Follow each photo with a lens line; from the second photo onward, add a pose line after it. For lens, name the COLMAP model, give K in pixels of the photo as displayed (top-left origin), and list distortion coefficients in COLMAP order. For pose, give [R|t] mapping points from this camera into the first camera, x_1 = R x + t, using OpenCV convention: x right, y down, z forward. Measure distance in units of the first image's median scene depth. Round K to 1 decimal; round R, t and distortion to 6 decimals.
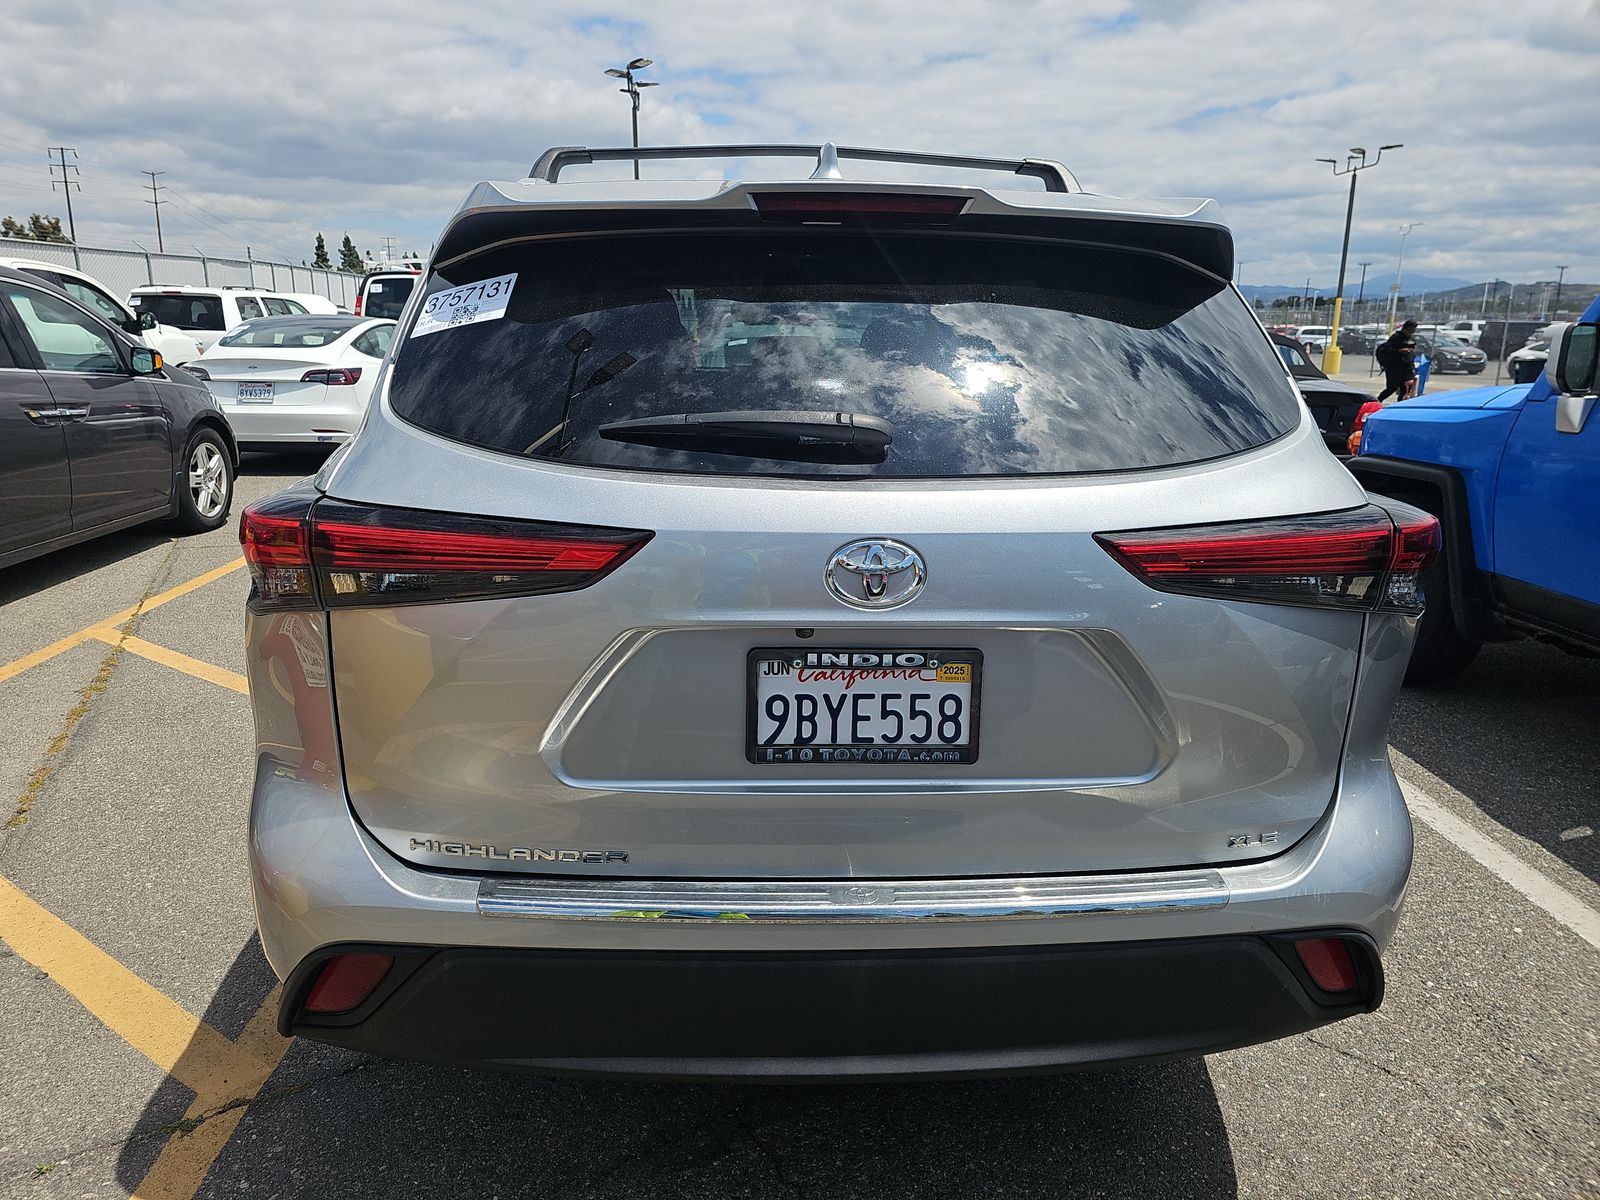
lens RADIAL K [[1063.4, 0, 774.1], [0, 1063.4, 598.7], [0, 0, 1]] dist [0.038430, -0.034538]
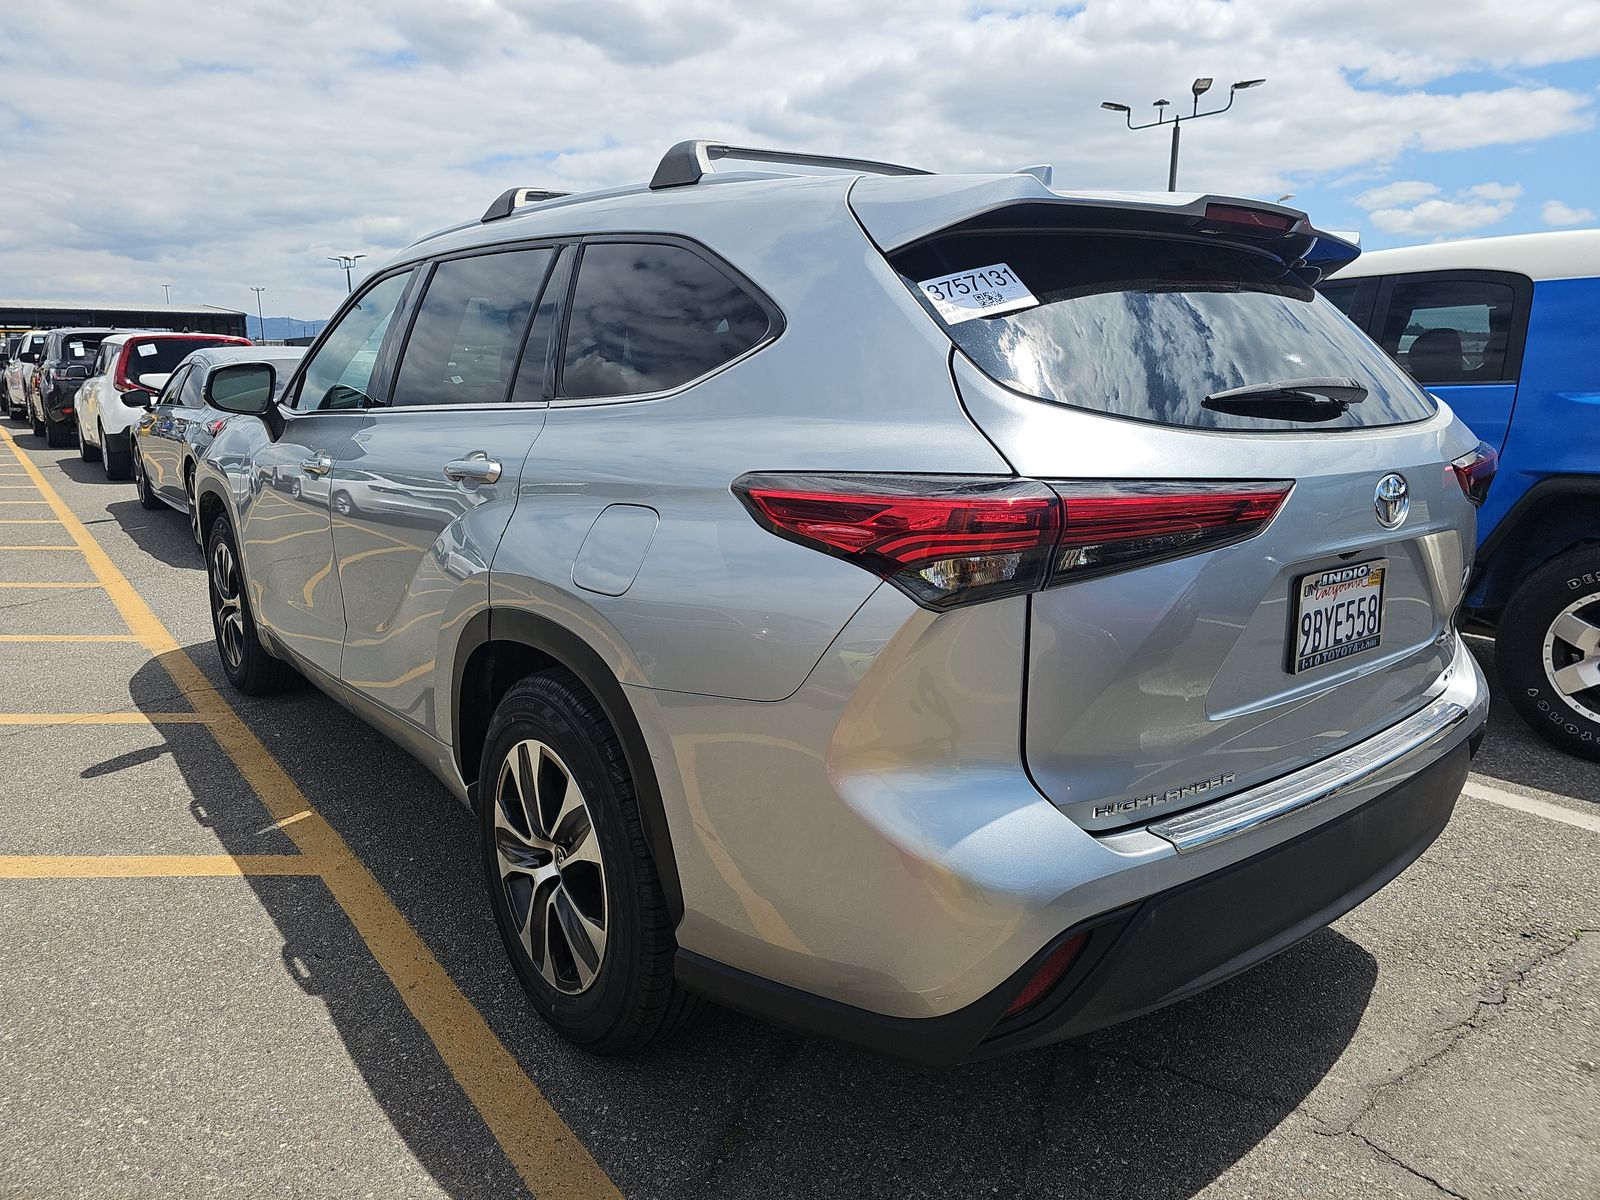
lens RADIAL K [[1063.4, 0, 798.9], [0, 1063.4, 594.5], [0, 0, 1]] dist [0.038430, -0.034538]
pose [[0.817032, -0.127862, 0.562237, -1.143078], [0.146501, 0.989137, 0.012054, -0.029723], [-0.557671, 0.072519, 0.826888, 0.307836]]
